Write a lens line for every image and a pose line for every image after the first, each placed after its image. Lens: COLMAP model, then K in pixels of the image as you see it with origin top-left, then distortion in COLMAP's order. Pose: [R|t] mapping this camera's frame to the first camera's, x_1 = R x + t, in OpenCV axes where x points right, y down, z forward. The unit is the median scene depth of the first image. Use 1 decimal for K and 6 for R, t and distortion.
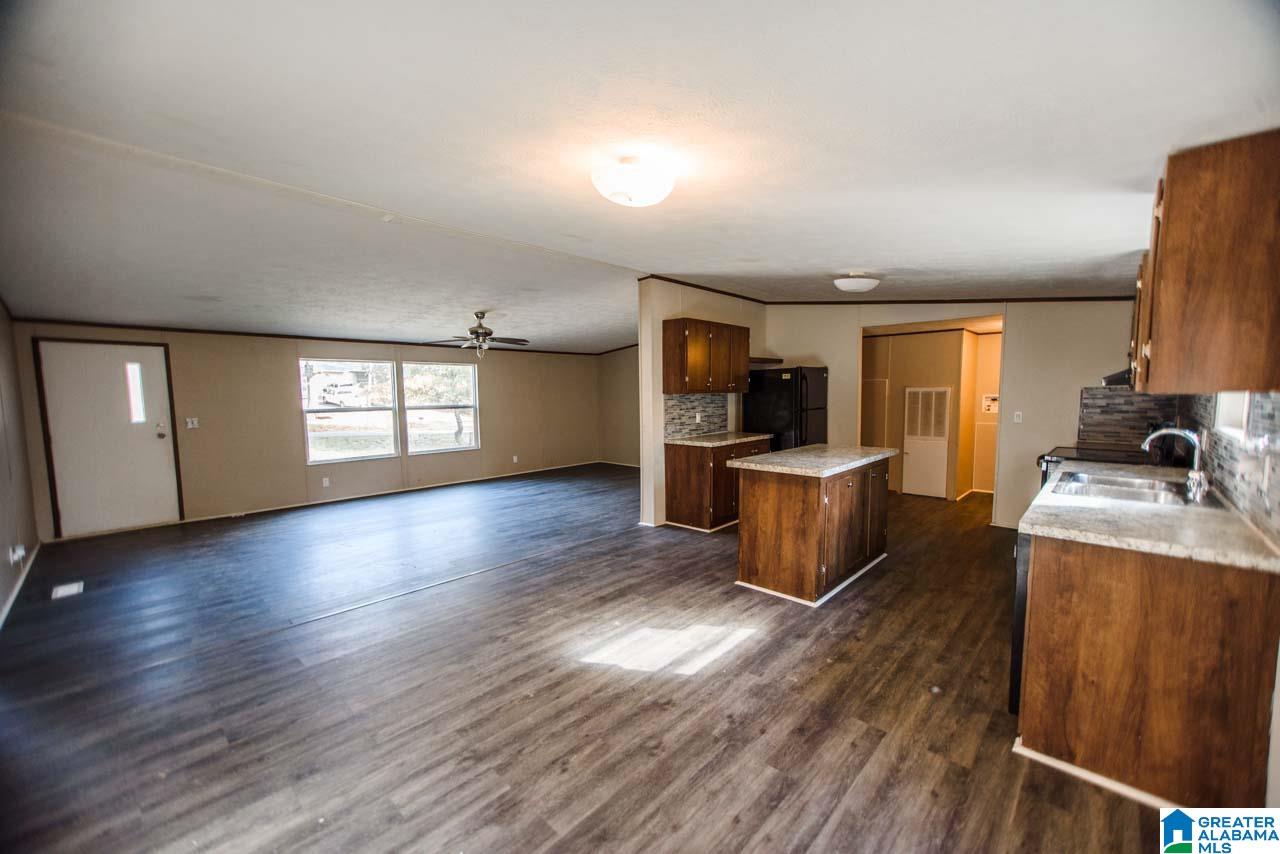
lens RADIAL K [[504.2, 0, 640.0], [0, 504.2, 434.1], [0, 0, 1]] dist [-0.001497, 0.004108]
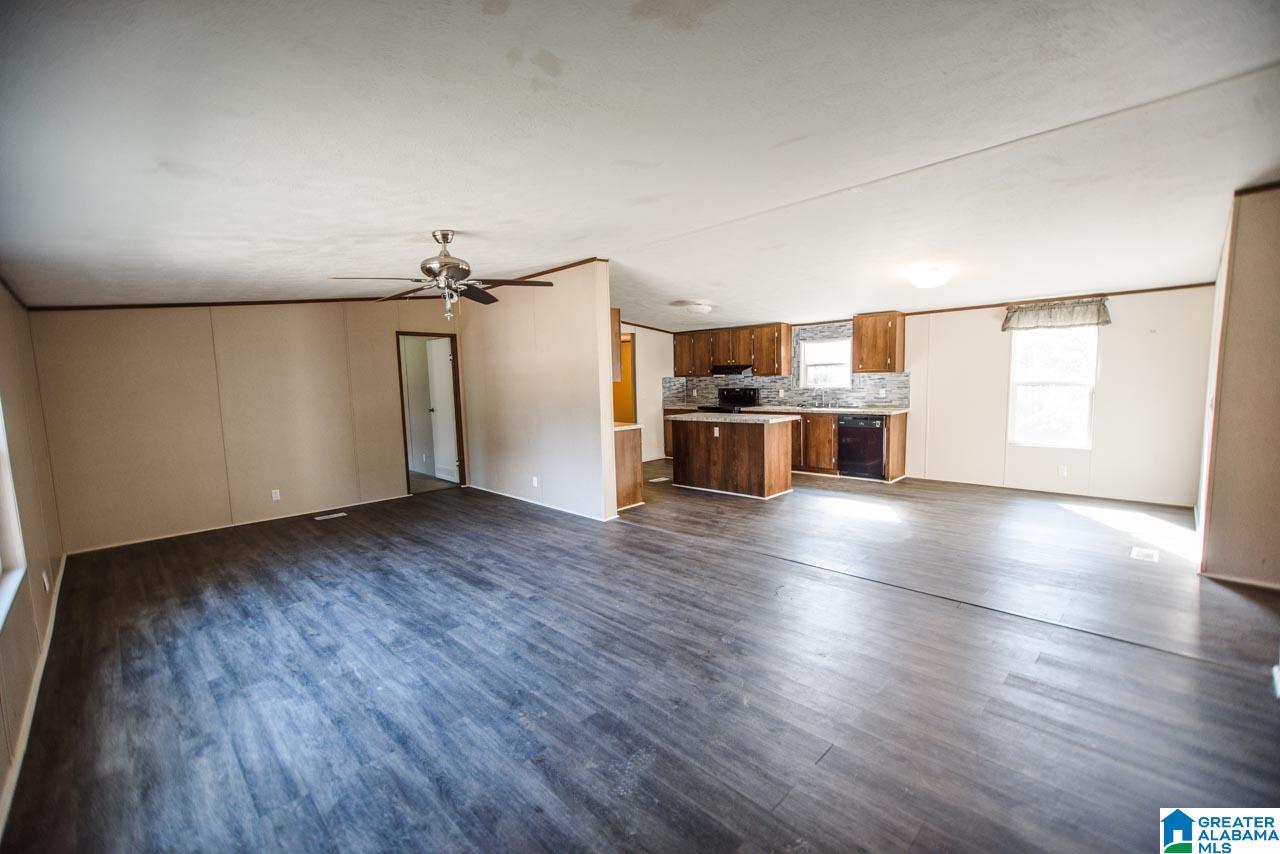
lens RADIAL K [[540.2, 0, 642.5], [0, 540.2, 433.7], [0, 0, 1]] dist [0.000978, 0.000093]
pose [[0.026635, -0.095493, 0.995074, -0.987278], [0.112874, 0.989348, 0.091923, -0.068058], [-0.993252, 0.109870, 0.037130, 0.878779]]
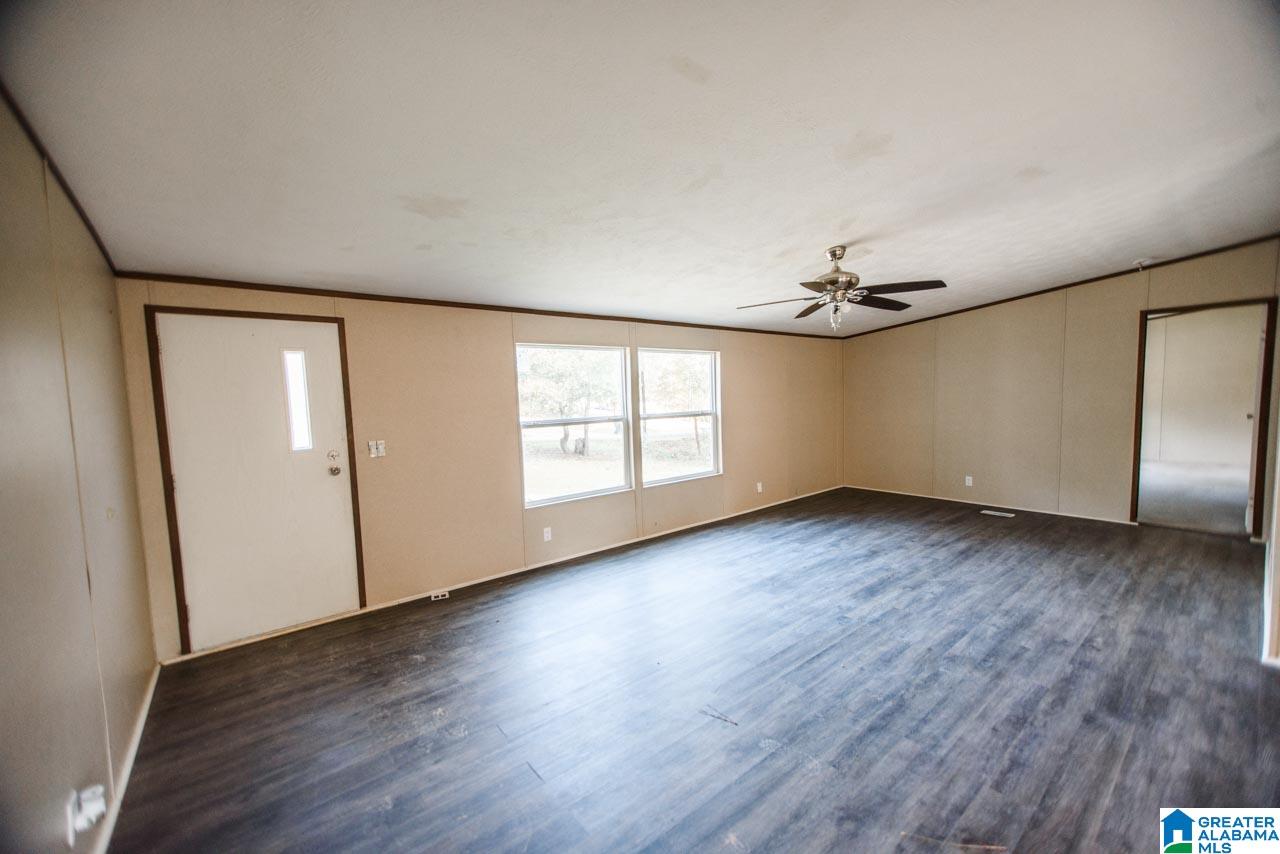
lens RADIAL K [[504.2, 0, 640.0], [0, 504.2, 434.1], [0, 0, 1]] dist [-0.001497, 0.004108]
pose [[0.991532, -0.009114, -0.129544, -0.512551], [0.008385, 0.999946, -0.006172, -0.034090], [0.129593, 0.005033, 0.991554, 0.454553]]
